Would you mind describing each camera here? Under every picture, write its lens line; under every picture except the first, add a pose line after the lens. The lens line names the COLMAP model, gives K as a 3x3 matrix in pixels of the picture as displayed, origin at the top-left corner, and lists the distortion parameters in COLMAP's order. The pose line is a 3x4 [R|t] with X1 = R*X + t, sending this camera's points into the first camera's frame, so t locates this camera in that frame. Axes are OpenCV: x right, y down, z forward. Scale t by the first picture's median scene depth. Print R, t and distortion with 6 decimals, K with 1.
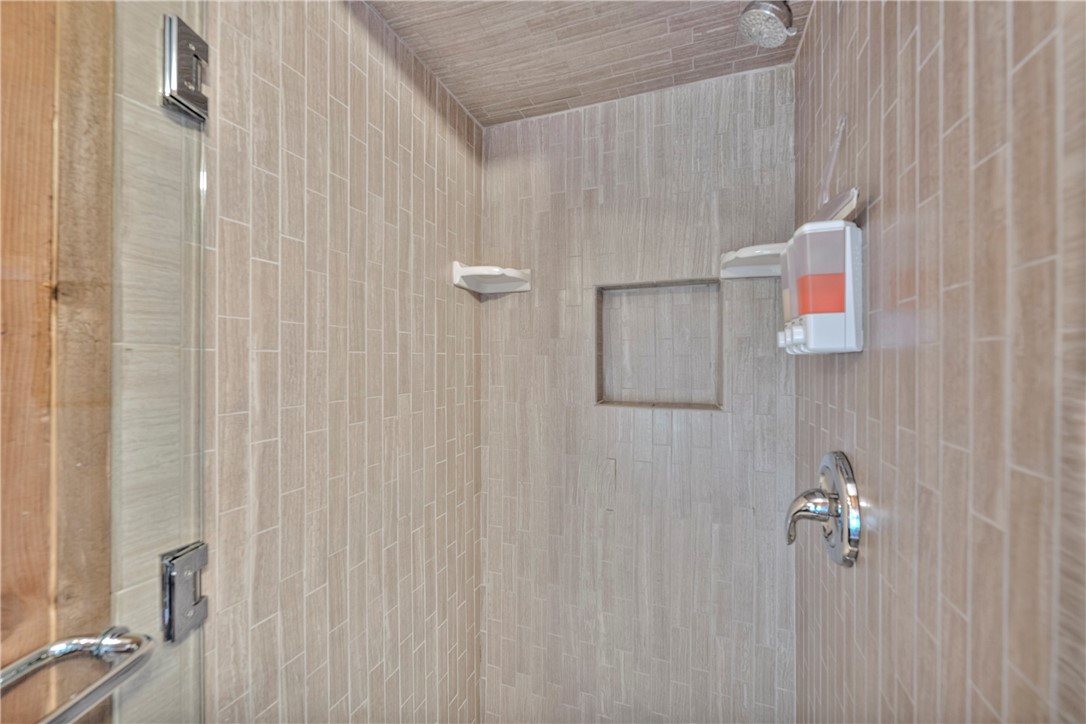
lens RADIAL K [[432.0, 0, 543.0], [0, 432.0, 362.0], [0, 0, 1]] dist [0.001144, -0.000006]
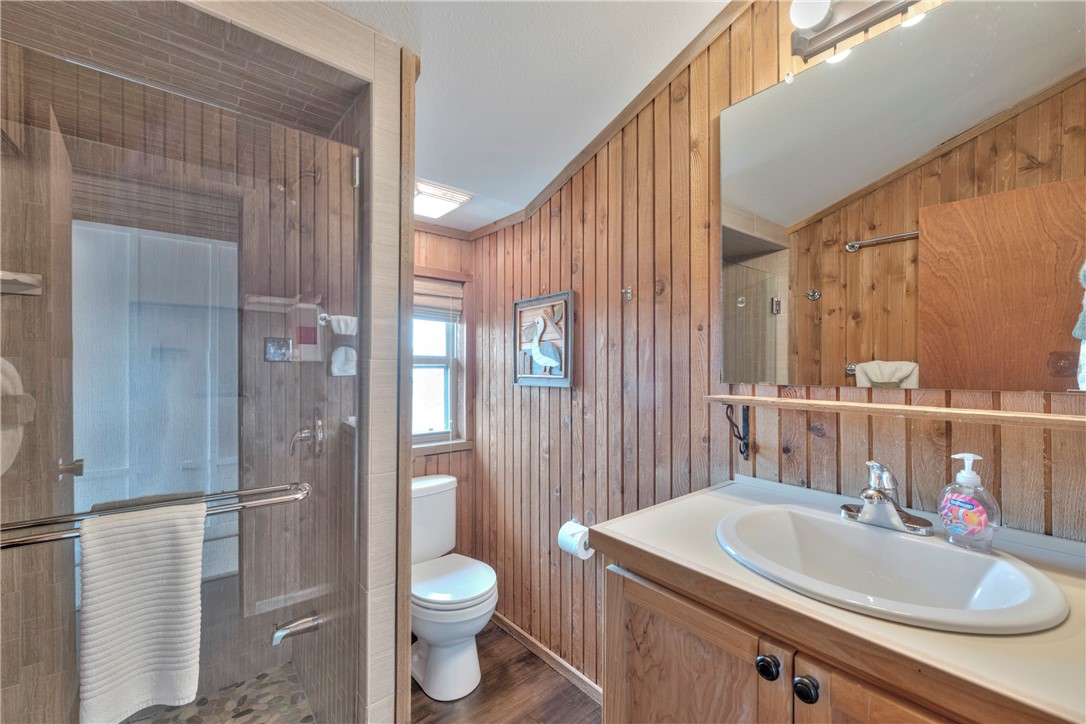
lens RADIAL K [[432.0, 0, 543.0], [0, 432.0, 362.0], [0, 0, 1]] dist [0.001144, -0.000006]
pose [[0.493081, 0.006176, 0.869961, -0.628916], [-0.007601, 0.999967, -0.002791, -0.020790], [-0.869950, -0.005237, 0.493112, -1.045830]]
